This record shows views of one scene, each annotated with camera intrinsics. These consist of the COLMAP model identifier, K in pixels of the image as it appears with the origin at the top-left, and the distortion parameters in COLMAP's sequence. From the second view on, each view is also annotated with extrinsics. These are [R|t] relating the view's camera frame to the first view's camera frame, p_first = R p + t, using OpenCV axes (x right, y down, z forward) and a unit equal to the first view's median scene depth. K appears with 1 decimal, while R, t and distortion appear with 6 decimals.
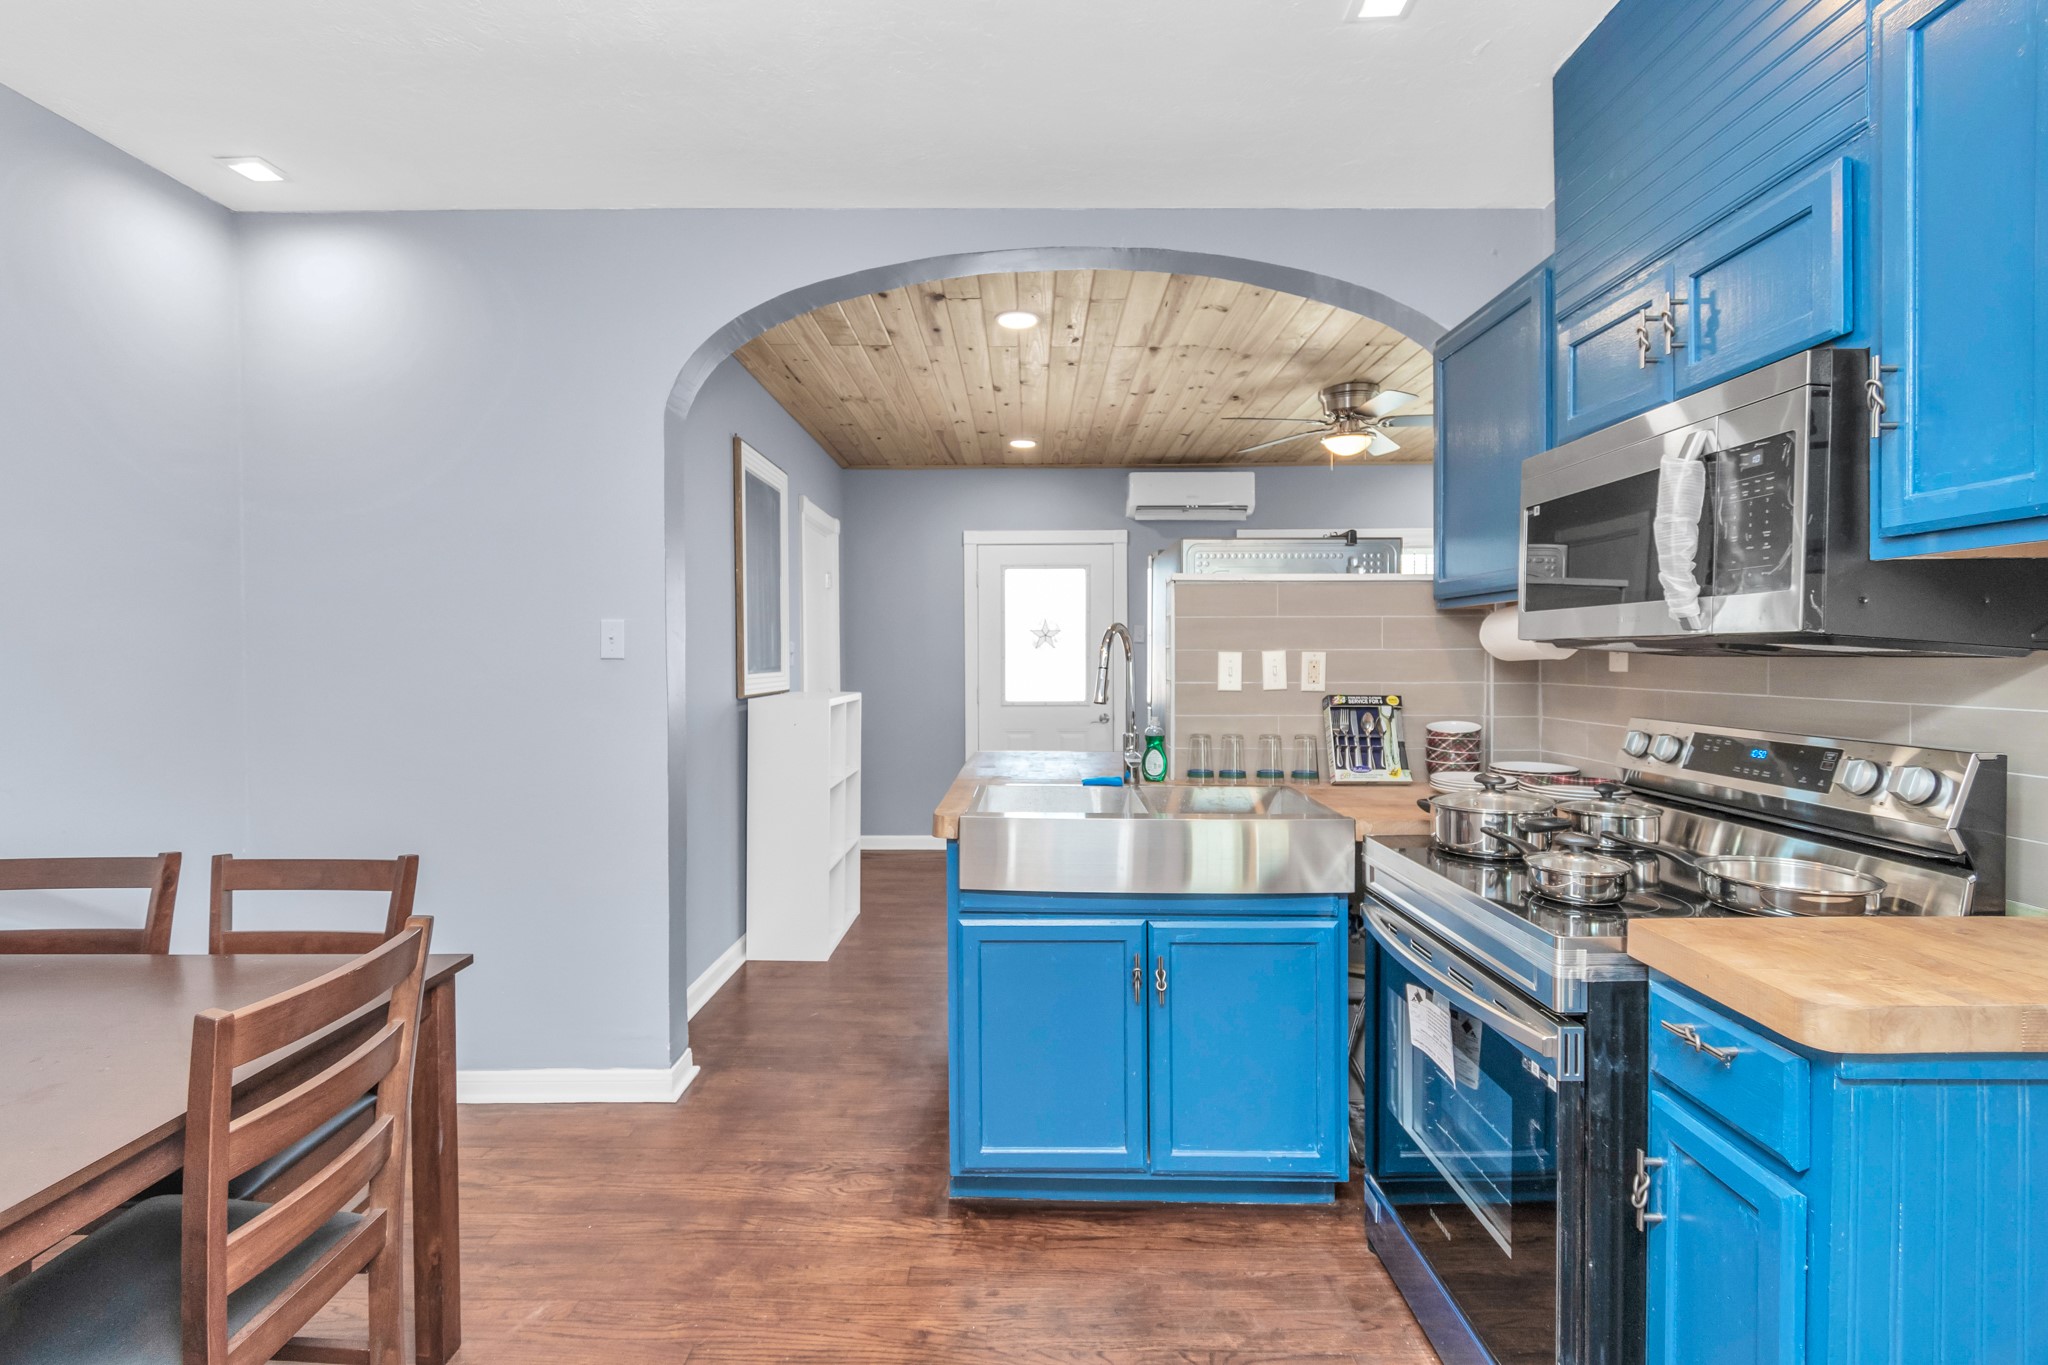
lens RADIAL K [[934.6, 0, 1030.3], [0, 934.6, 662.6], [0, 0, 1]] dist [0.000925, -0.000514]
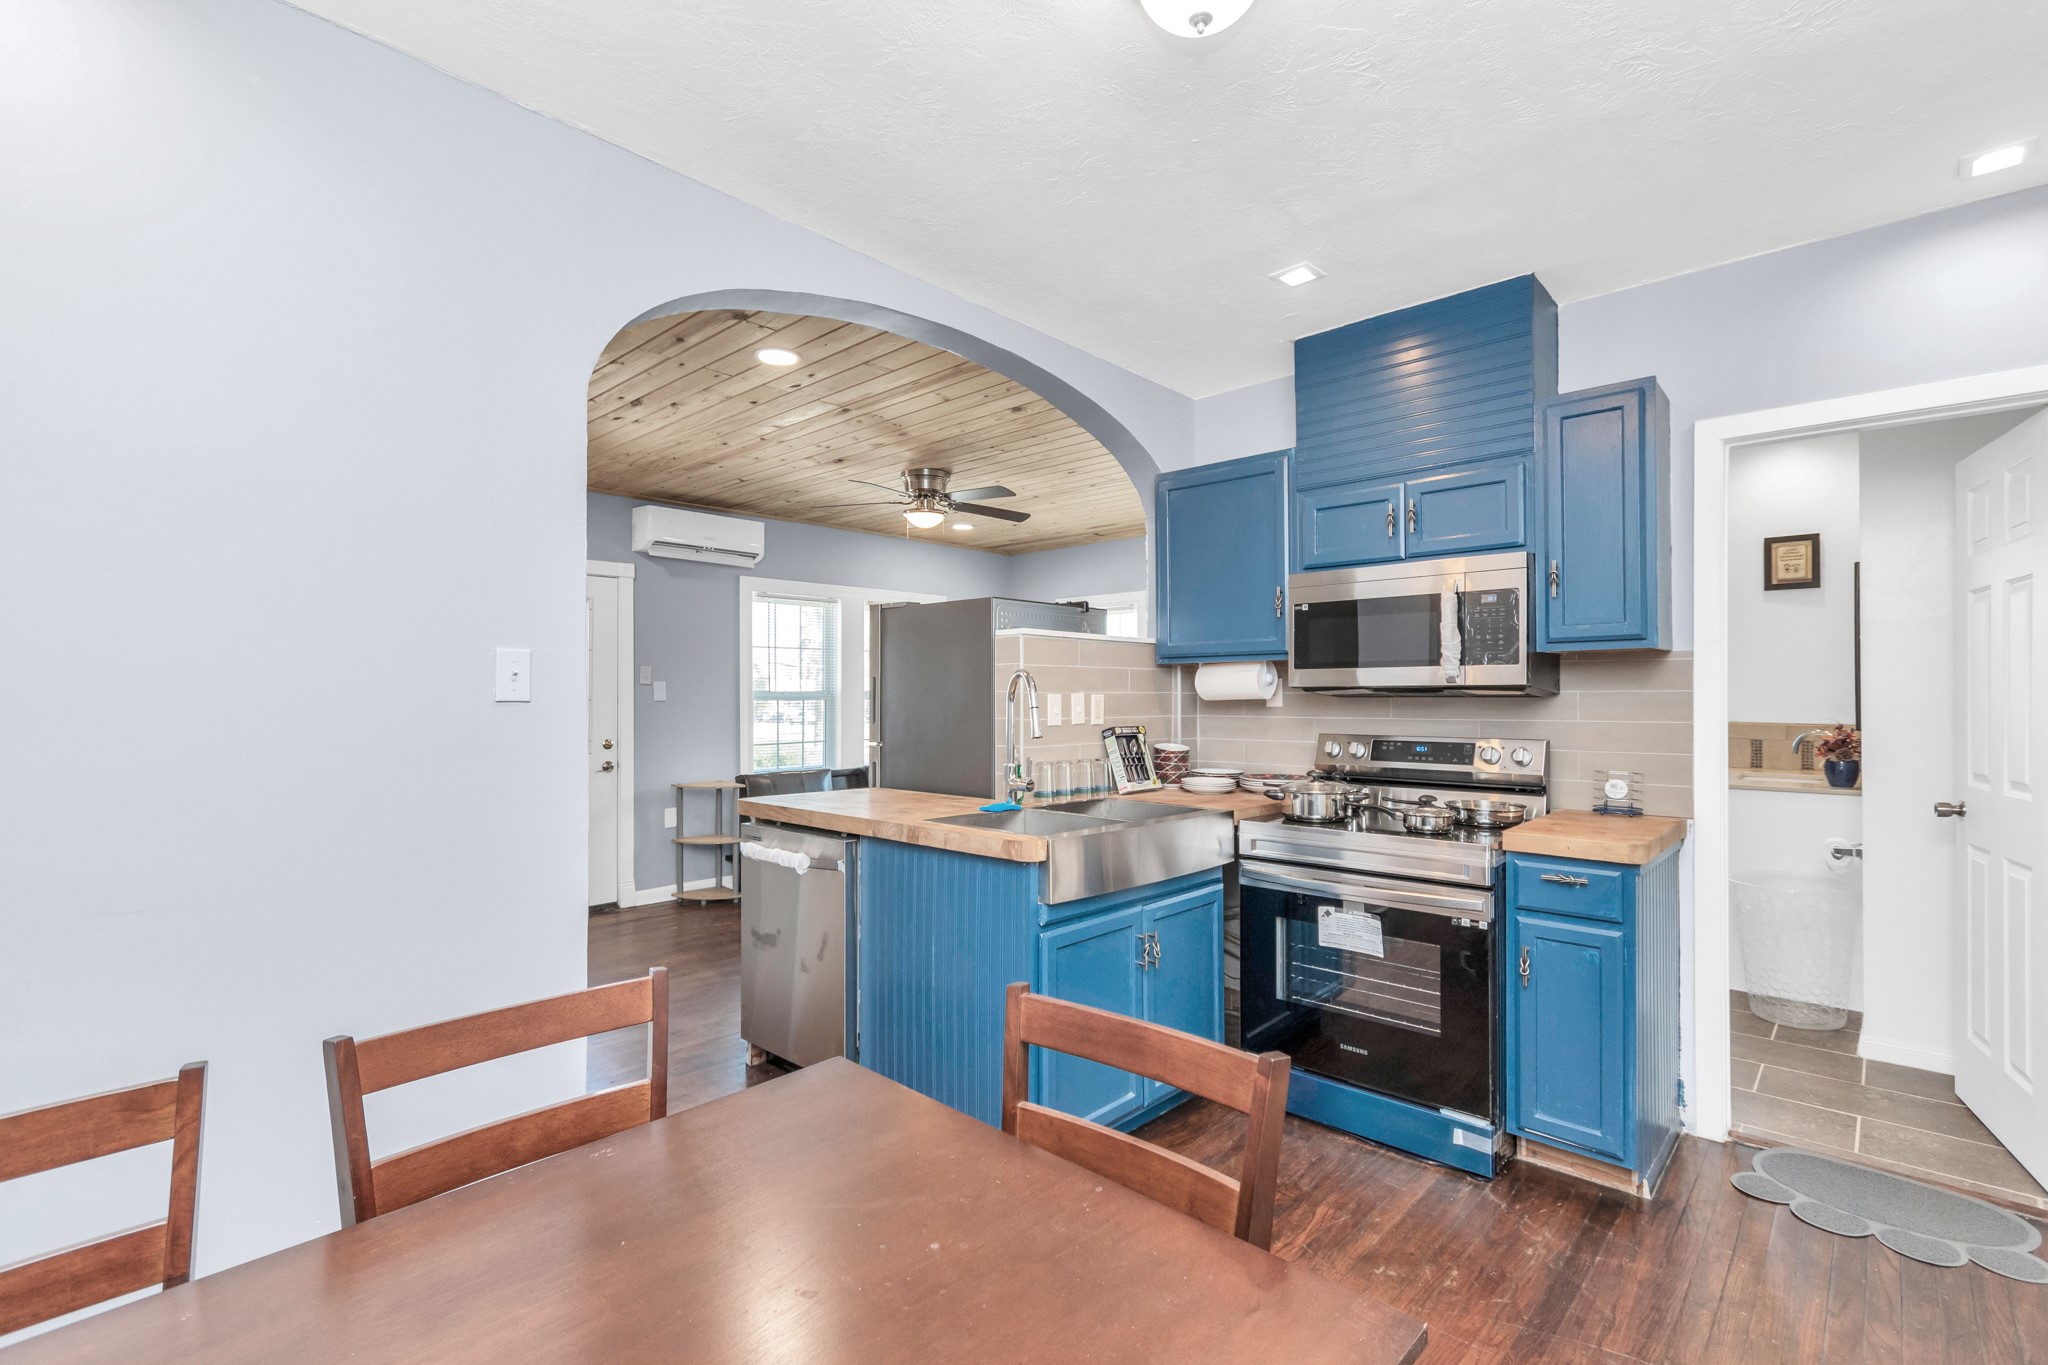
lens RADIAL K [[910.1, 0, 1029.0], [0, 910.1, 682.1], [0, 0, 1]] dist [0.001070, -0.000221]
pose [[0.677839, 0.012923, 0.735097, -0.720917], [0.006175, 0.999710, -0.023269, 0.000826], [-0.735184, 0.020312, 0.677563, 0.218842]]
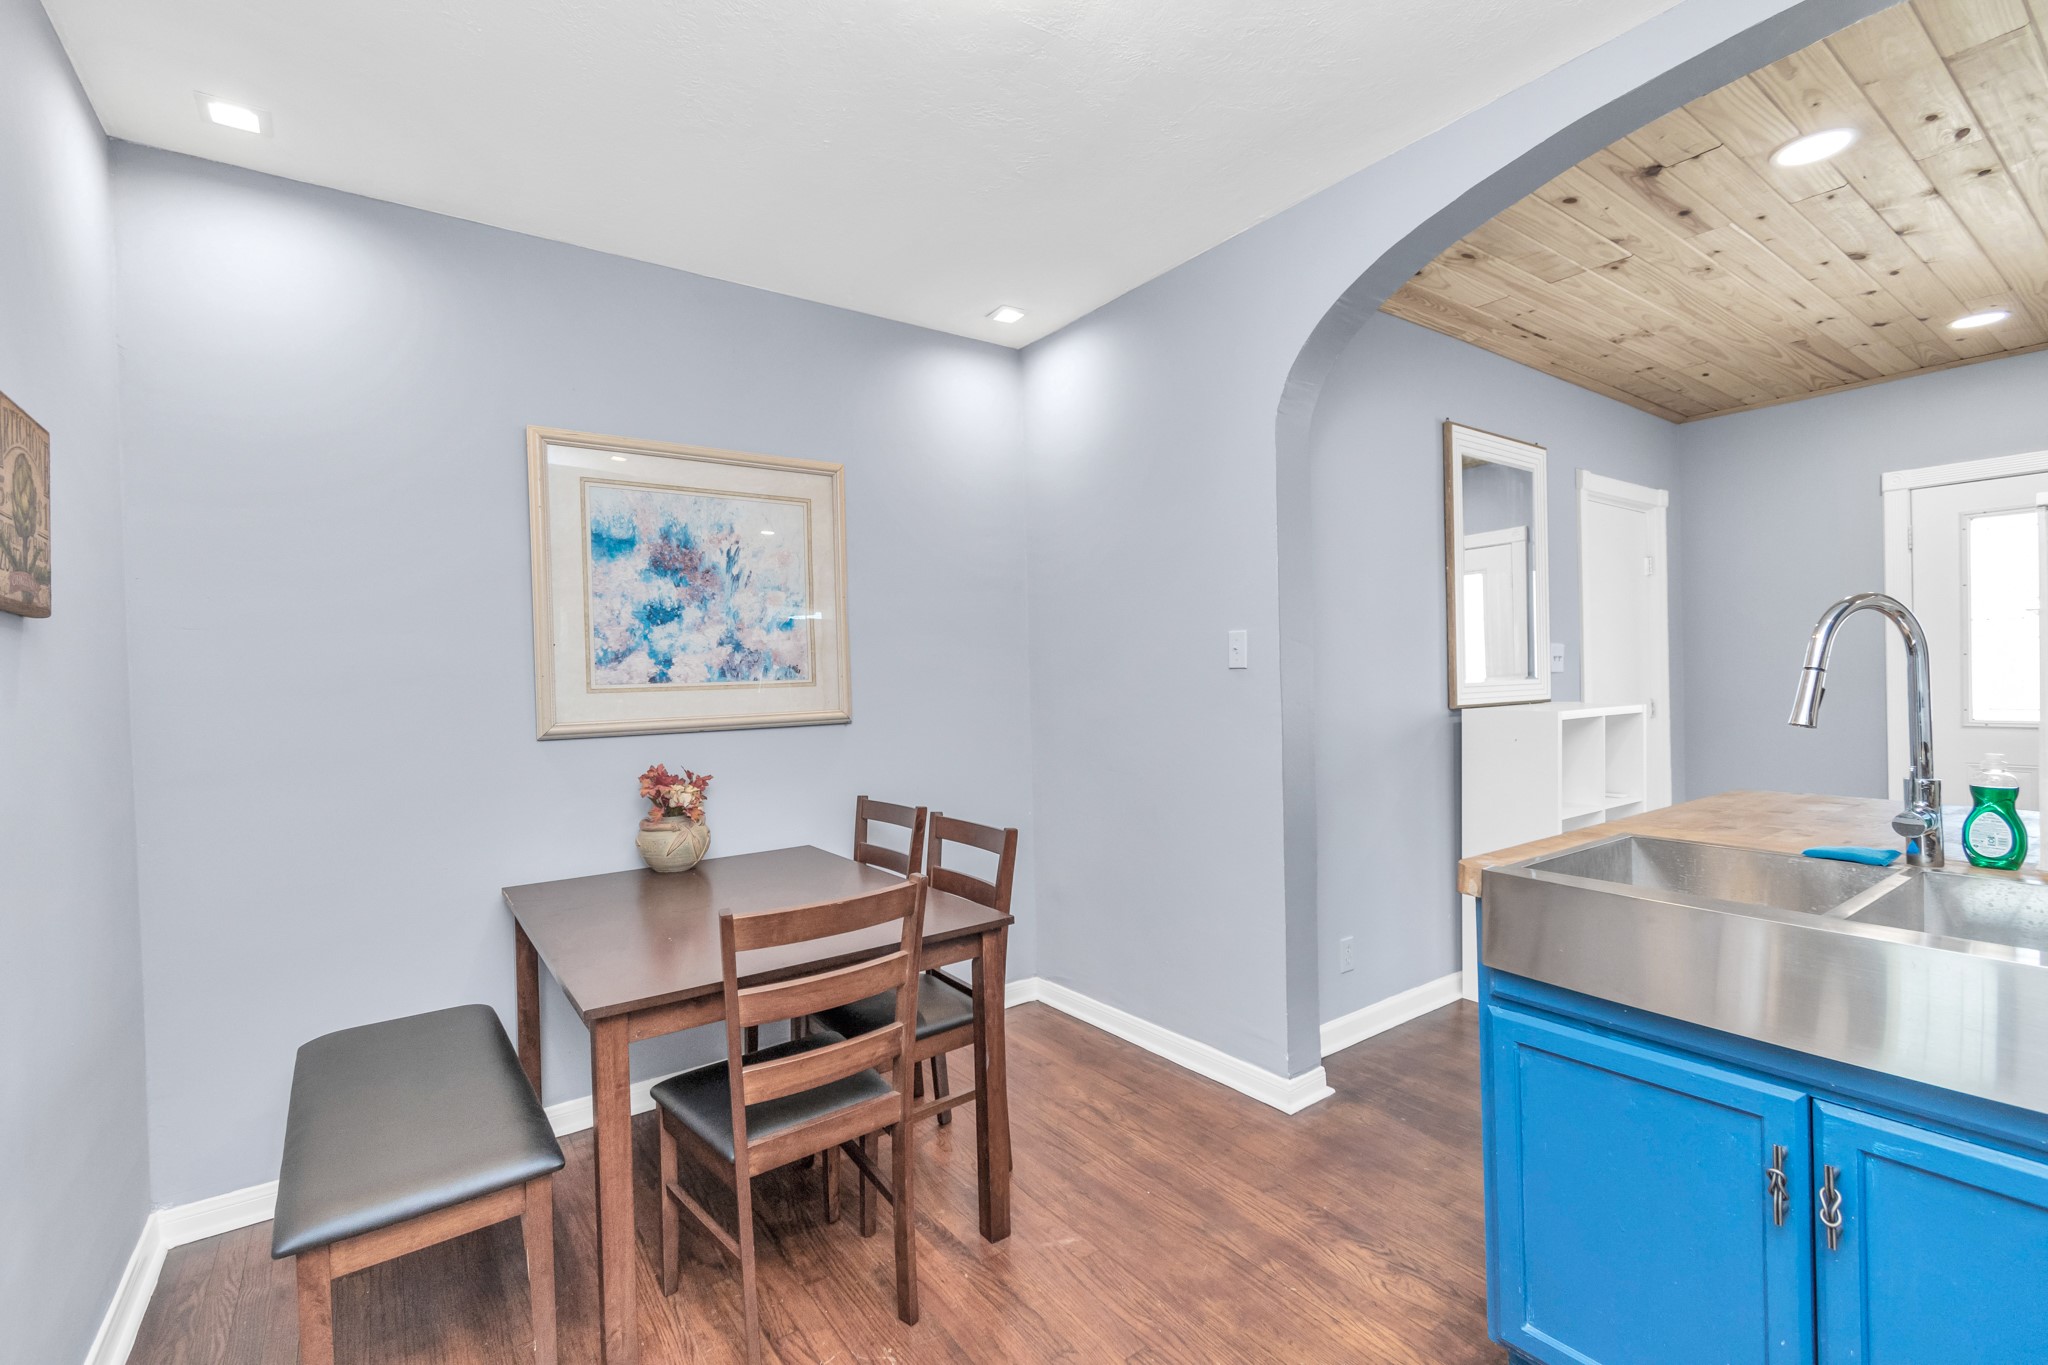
lens RADIAL K [[910.1, 0, 1029.0], [0, 910.1, 682.1], [0, 0, 1]] dist [0.001070, -0.000221]
pose [[0.590148, -0.006283, -0.807270, 0.242553], [0.015386, 0.999876, 0.003465, 0.004506], [0.807148, -0.014465, 0.590172, 0.218672]]
